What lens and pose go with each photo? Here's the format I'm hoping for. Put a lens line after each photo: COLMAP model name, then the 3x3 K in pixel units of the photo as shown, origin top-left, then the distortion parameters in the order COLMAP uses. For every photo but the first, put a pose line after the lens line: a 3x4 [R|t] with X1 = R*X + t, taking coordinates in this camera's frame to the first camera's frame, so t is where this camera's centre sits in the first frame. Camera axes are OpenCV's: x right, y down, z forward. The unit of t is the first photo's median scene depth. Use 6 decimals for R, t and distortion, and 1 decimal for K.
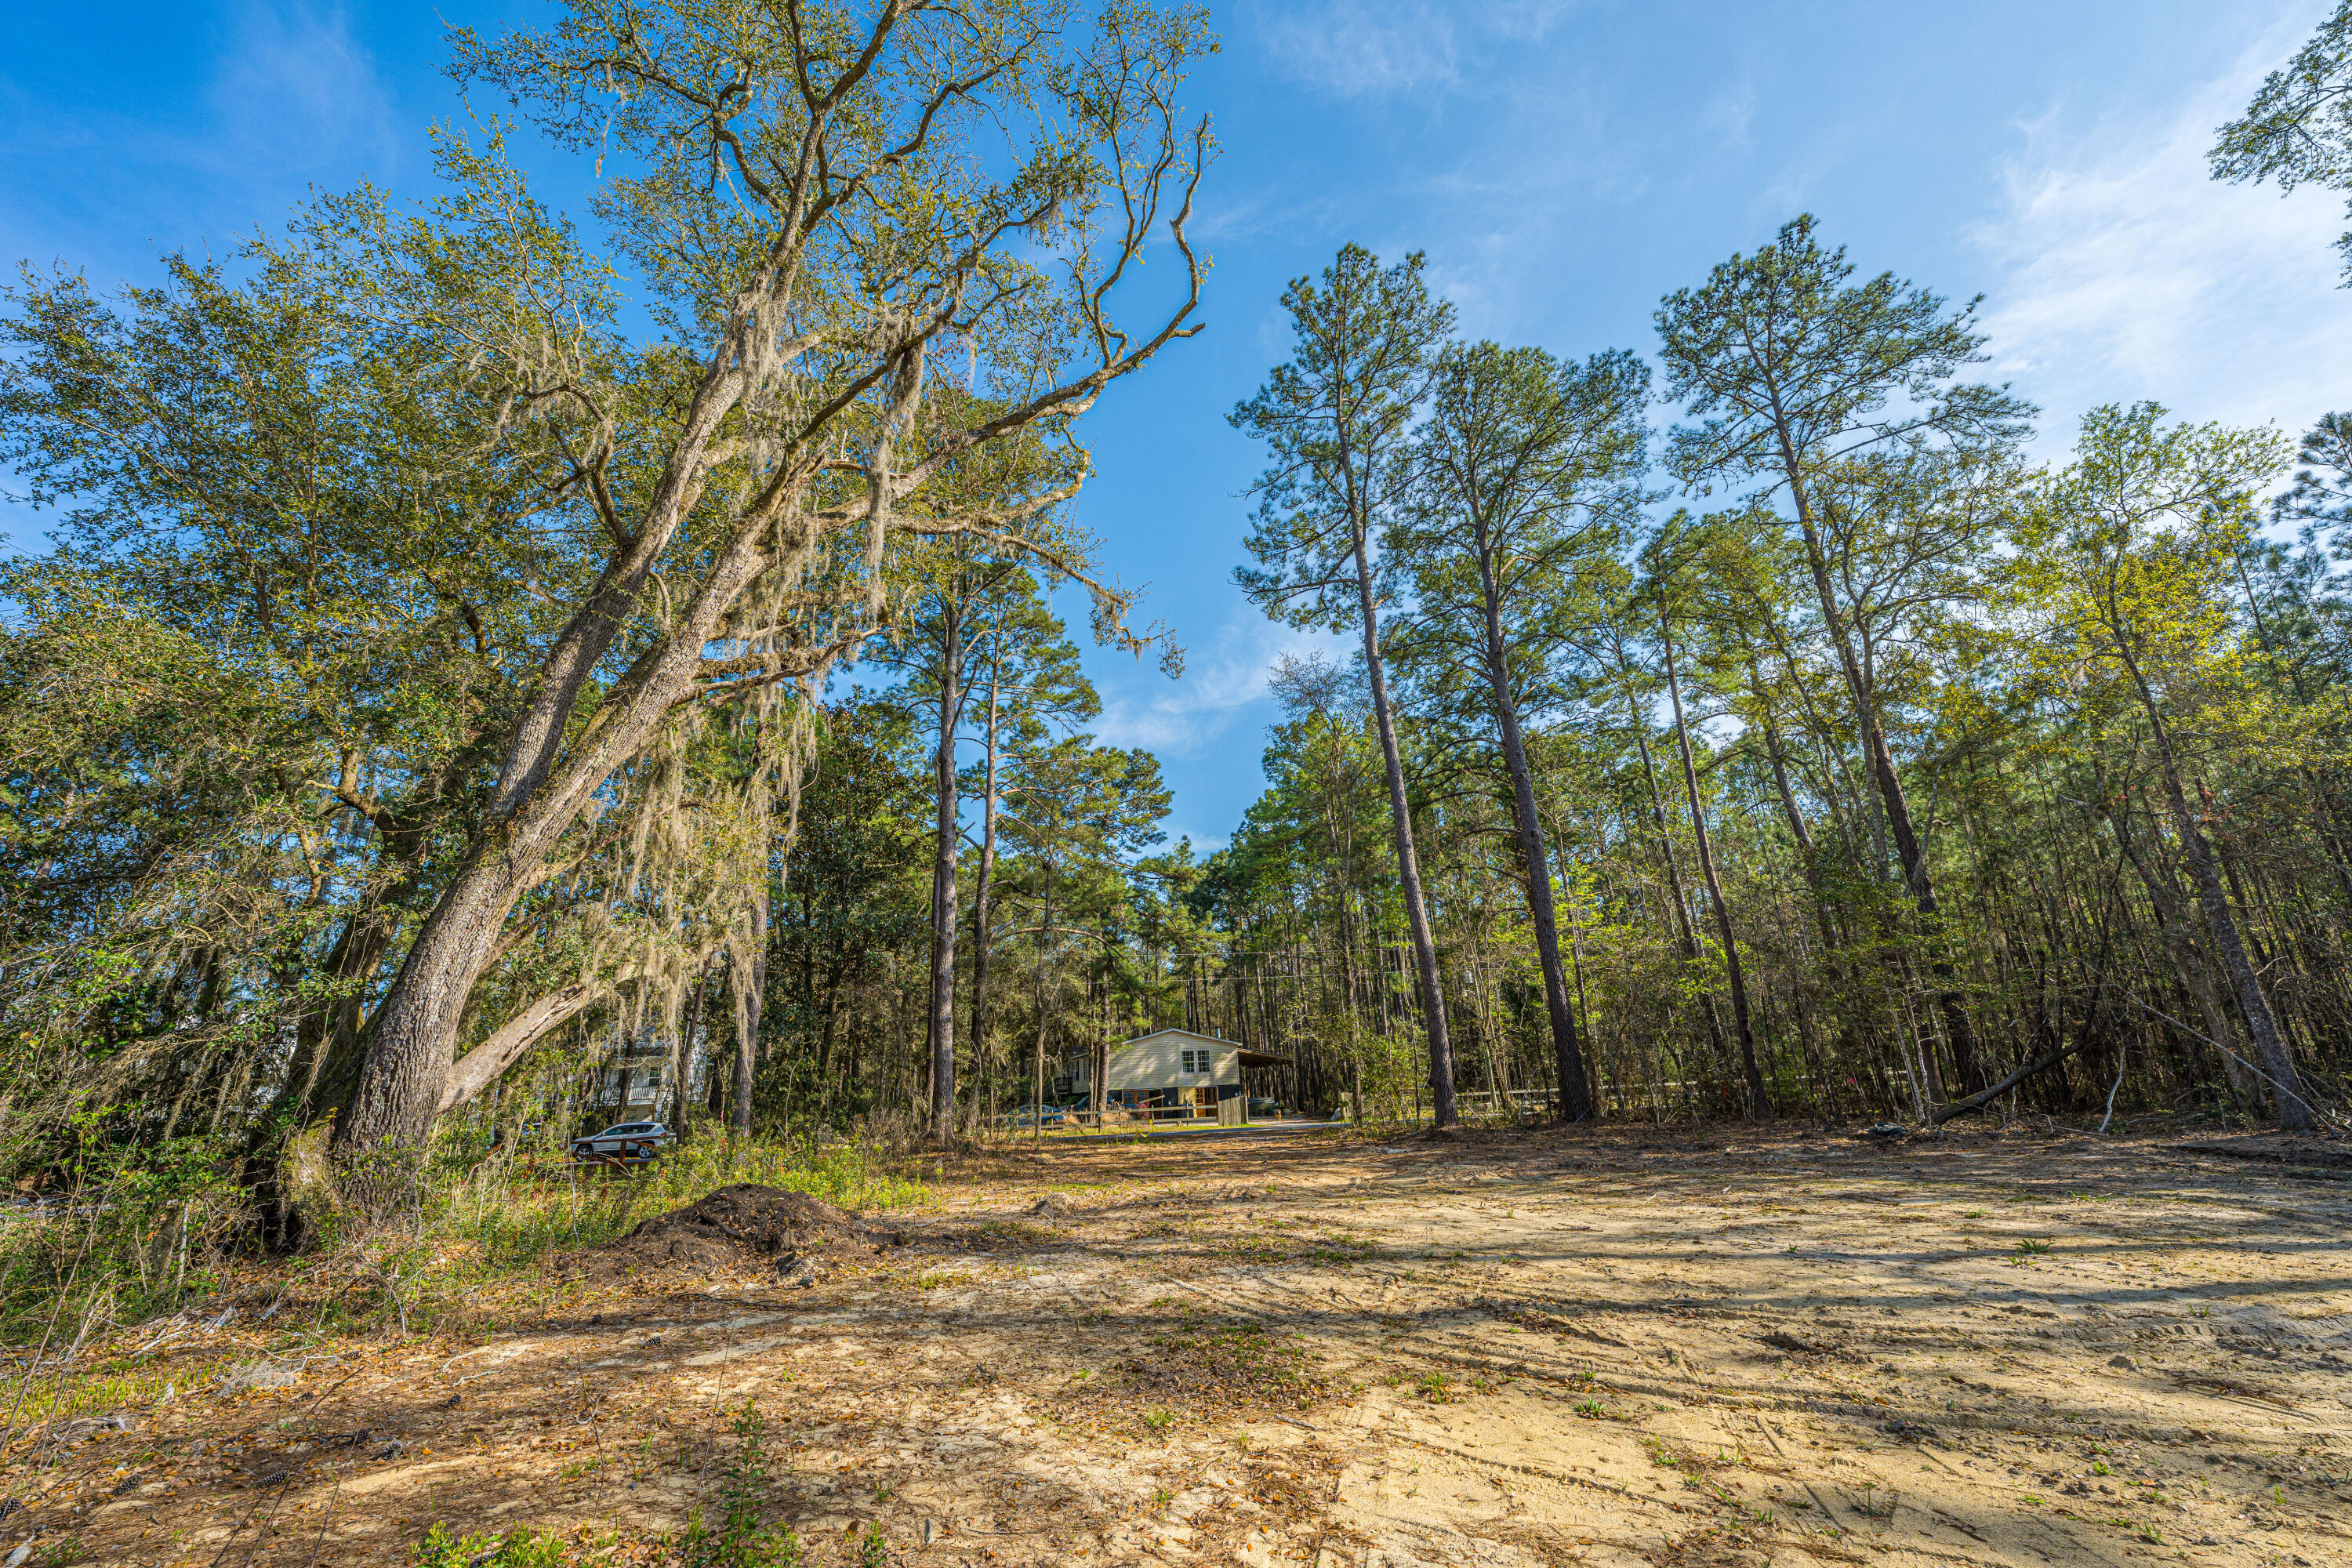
lens RADIAL K [[931.8, 0, 1170.3], [0, 931.8, 779.2], [0, 0, 1]] dist [0.001975, -0.000482]
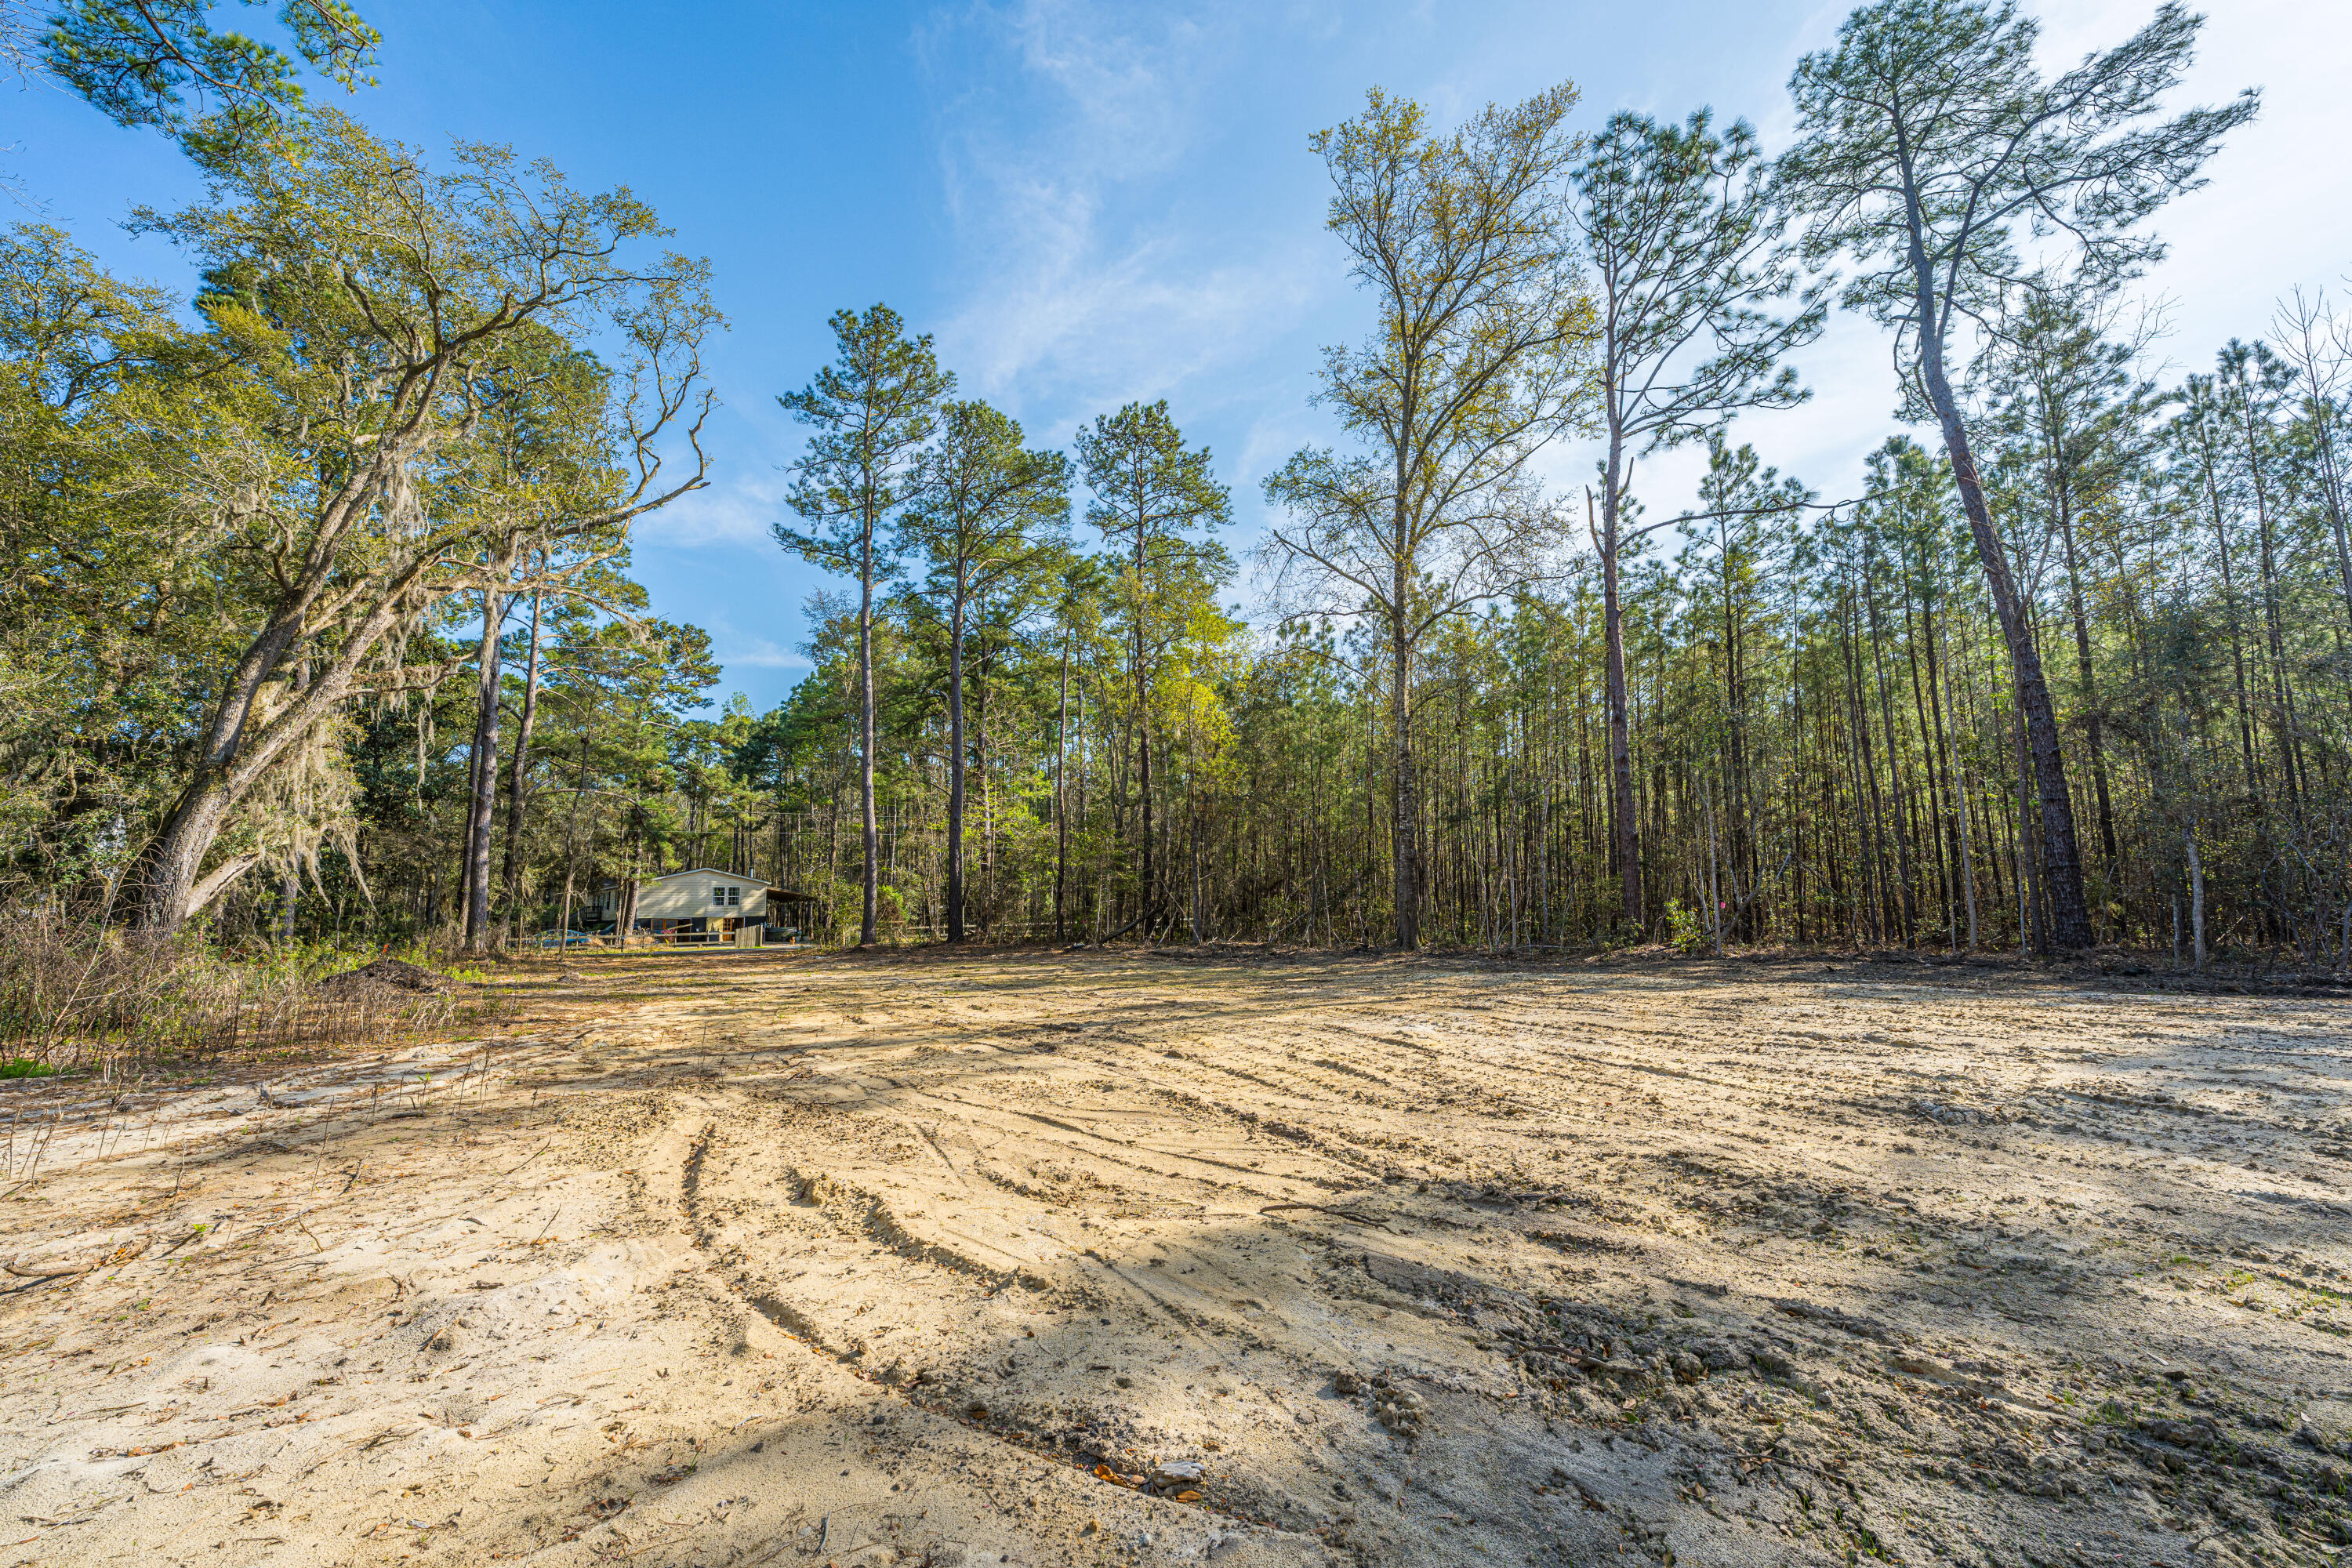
lens RADIAL K [[931.8, 0, 1175.6], [0, 931.8, 777.8], [0, 0, 1]] dist [0.001975, -0.000482]
pose [[0.903815, 0.080042, 0.420371, 0.054864], [-0.148700, 0.979879, 0.133134, -0.130917], [-0.401257, -0.182838, 0.897532, -0.395199]]
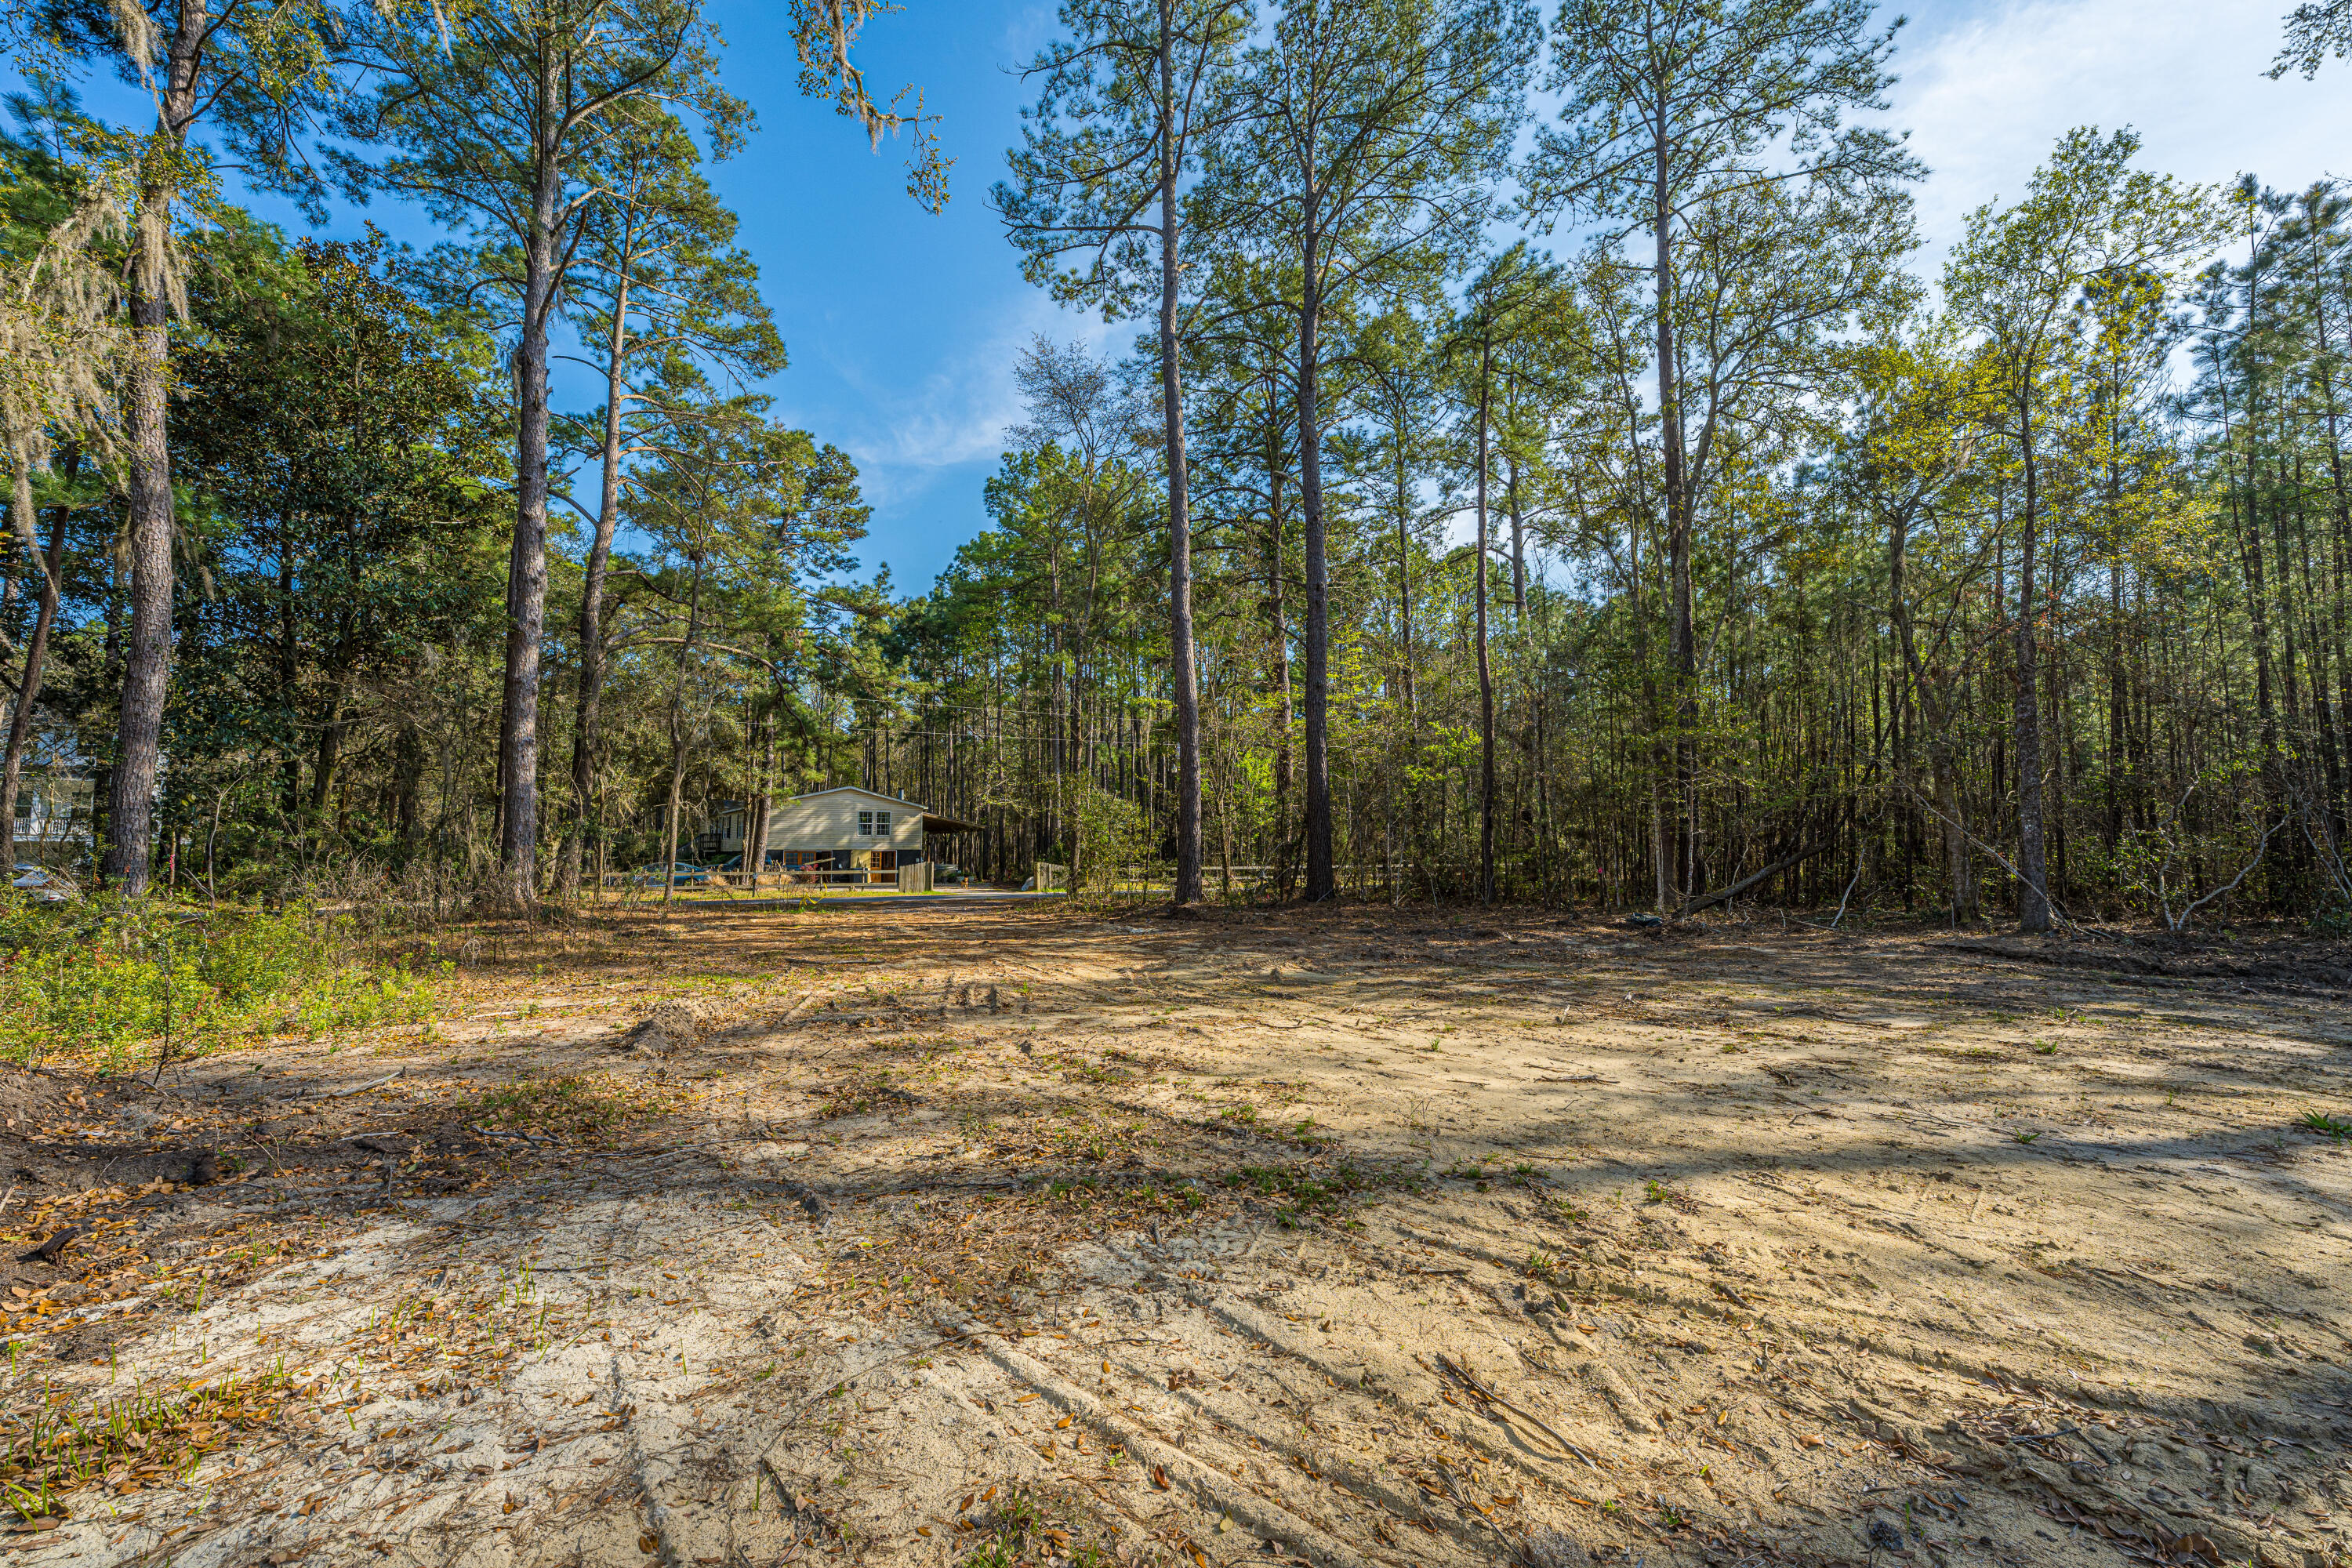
lens RADIAL K [[931.8, 0, 1177.3], [0, 931.8, 772.8], [0, 0, 1]] dist [0.001975, -0.000482]
pose [[0.937454, 0.069650, 0.341069, -0.013917], [-0.145085, 0.968801, 0.200937, 0.053745], [-0.316433, -0.237853, 0.918311, 0.153676]]
